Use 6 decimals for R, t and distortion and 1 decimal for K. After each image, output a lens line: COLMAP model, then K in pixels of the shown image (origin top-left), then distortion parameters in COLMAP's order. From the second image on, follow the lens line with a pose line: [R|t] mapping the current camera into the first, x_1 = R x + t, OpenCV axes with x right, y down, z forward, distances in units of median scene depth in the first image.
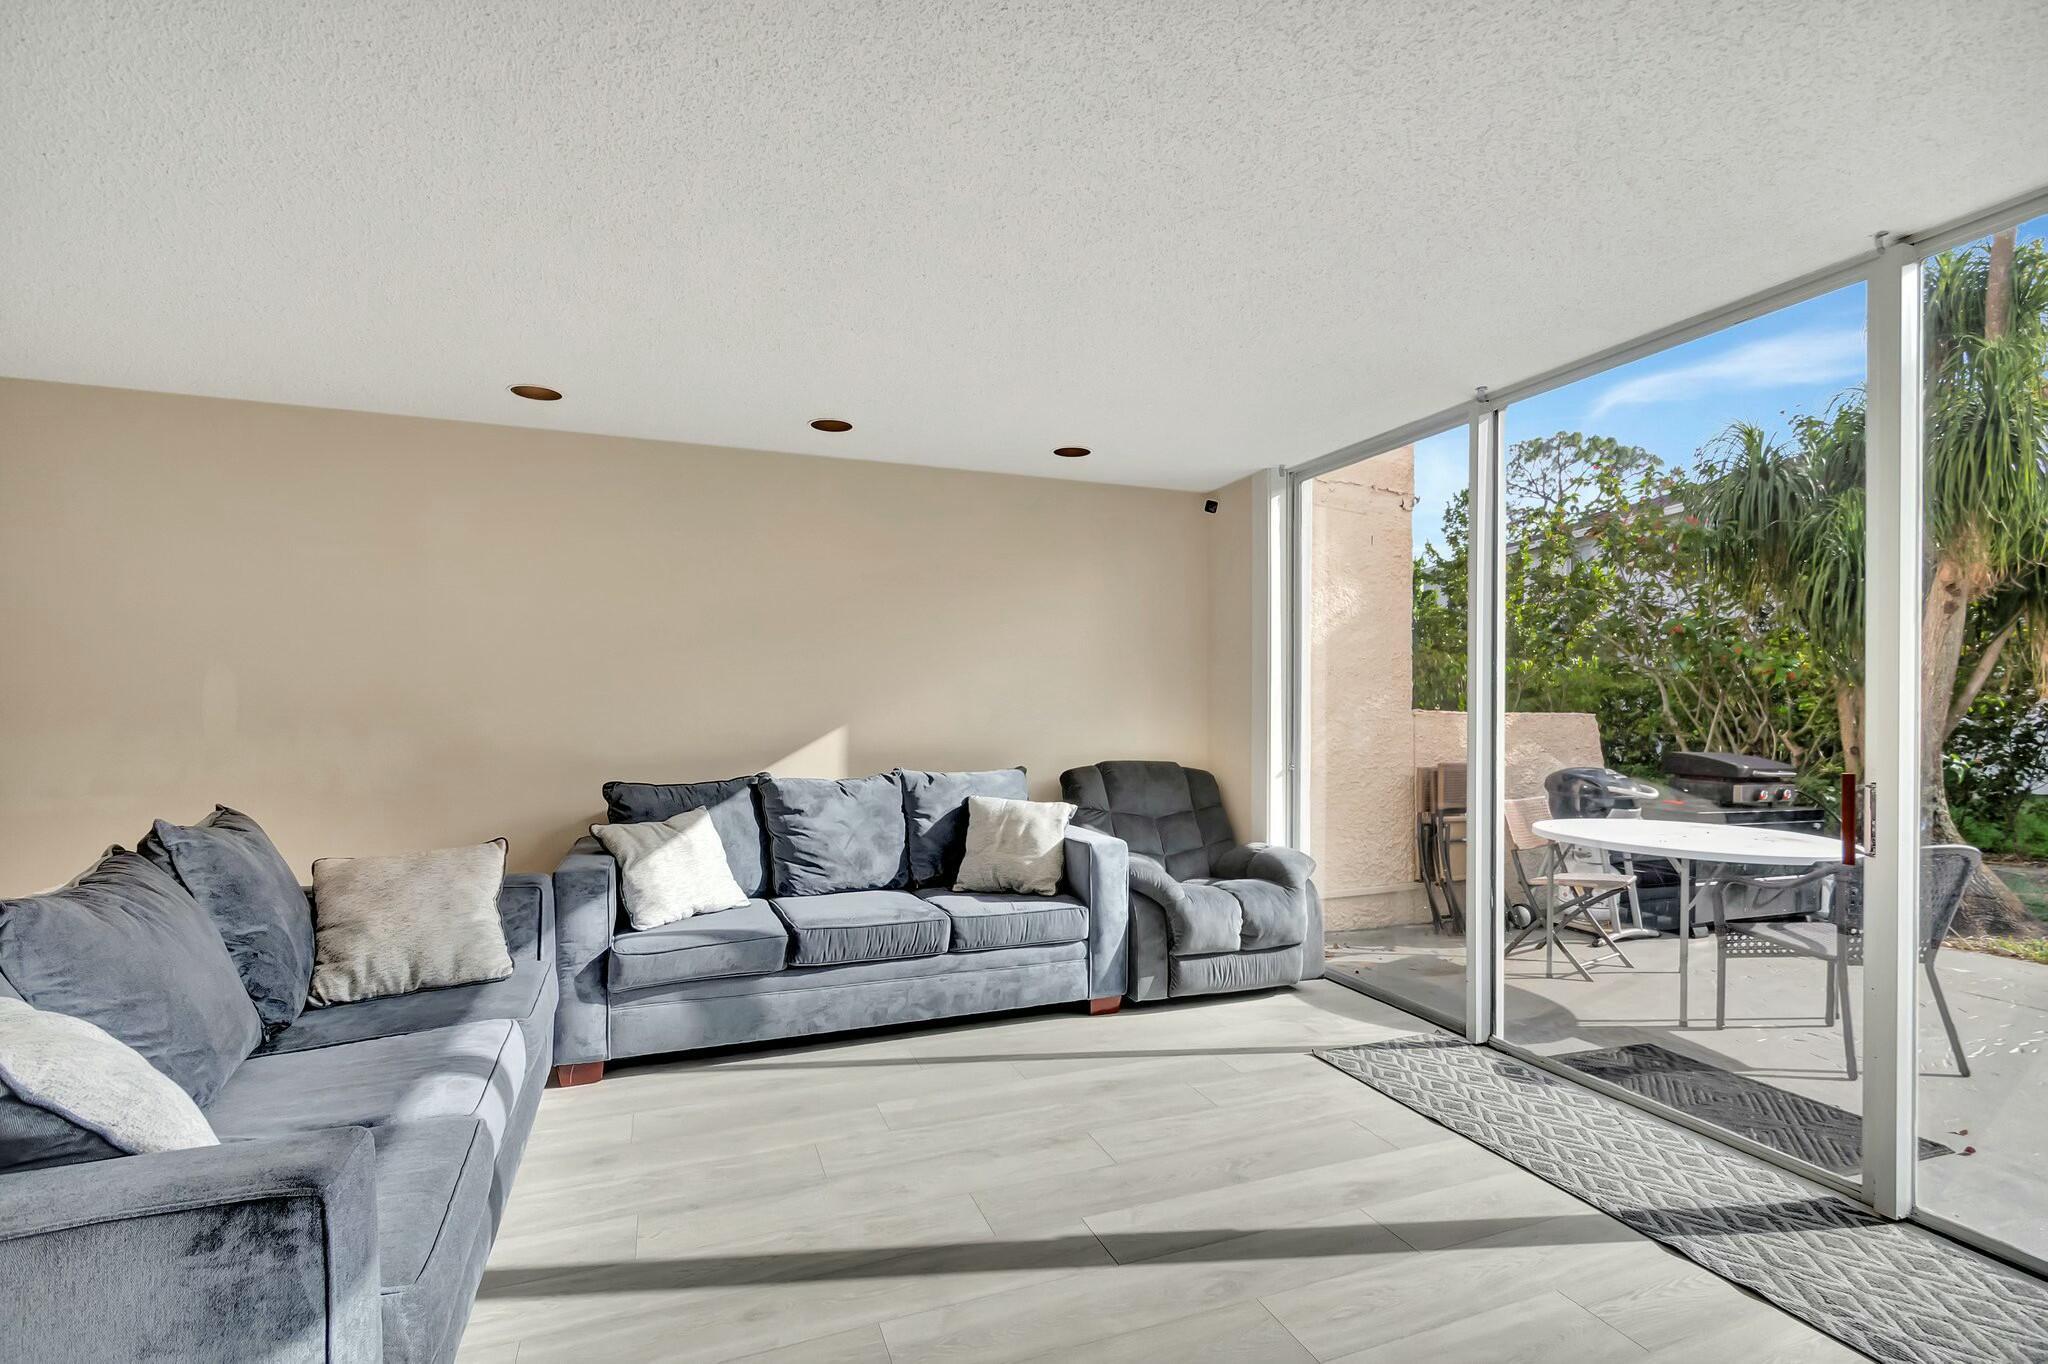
lens RADIAL K [[917.1, 0, 1026.7], [0, 917.1, 731.4], [0, 0, 1]] dist [0.011234, -0.008034]
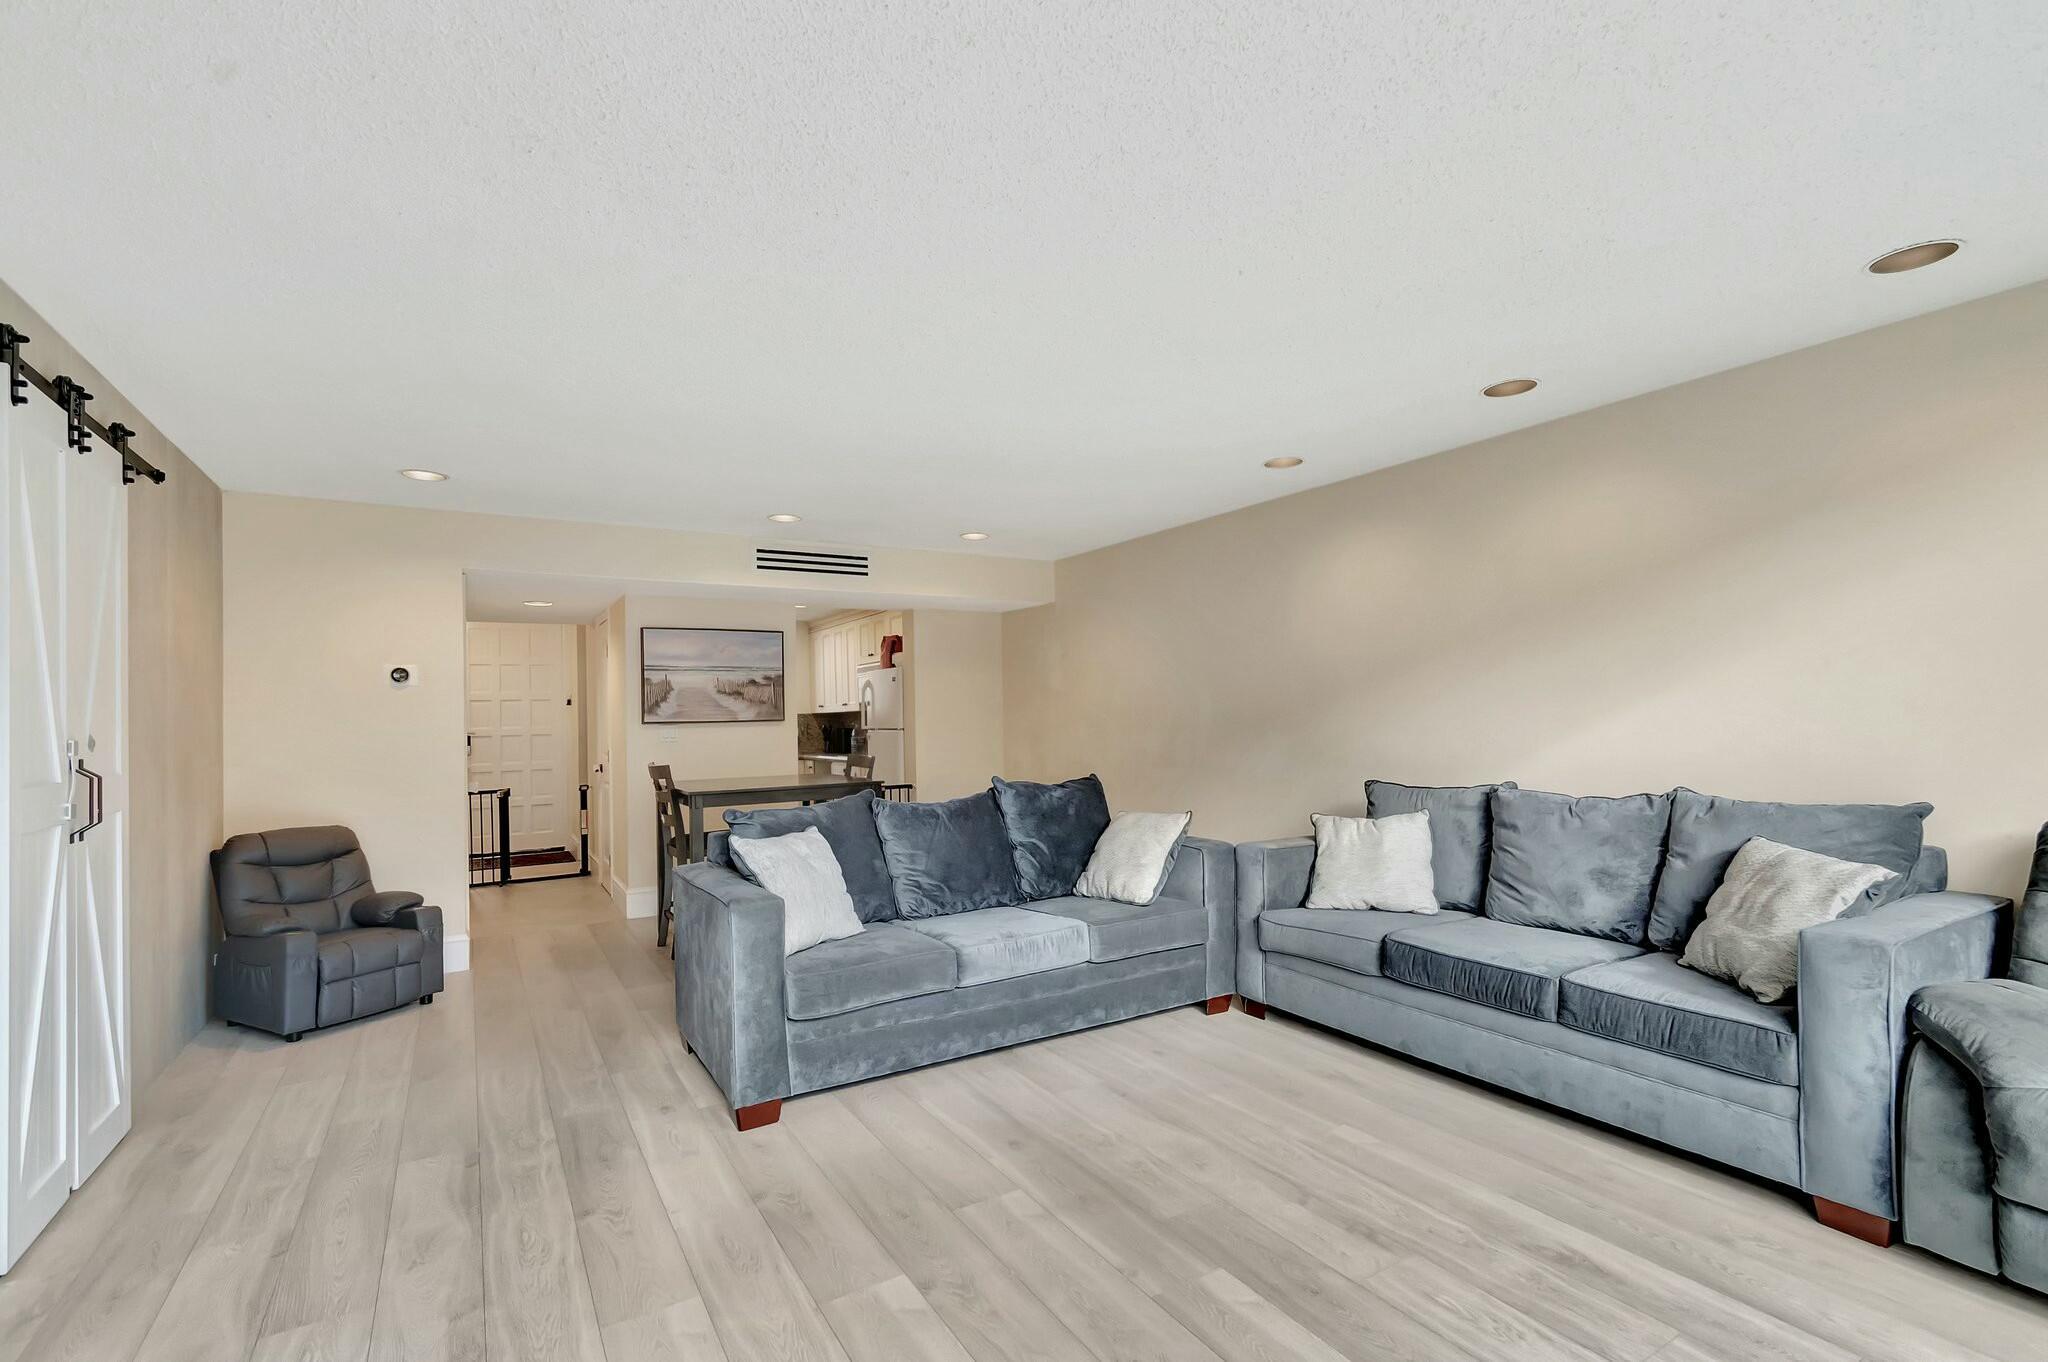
lens RADIAL K [[917.1, 0, 1026.7], [0, 917.1, 730.4], [0, 0, 1]] dist [0.011234, -0.008034]
pose [[0.188115, 0.009149, -0.982104, 0.555541], [-0.005375, 0.999951, 0.008286, -0.012020], [0.982132, 0.003720, 0.188155, 0.376493]]
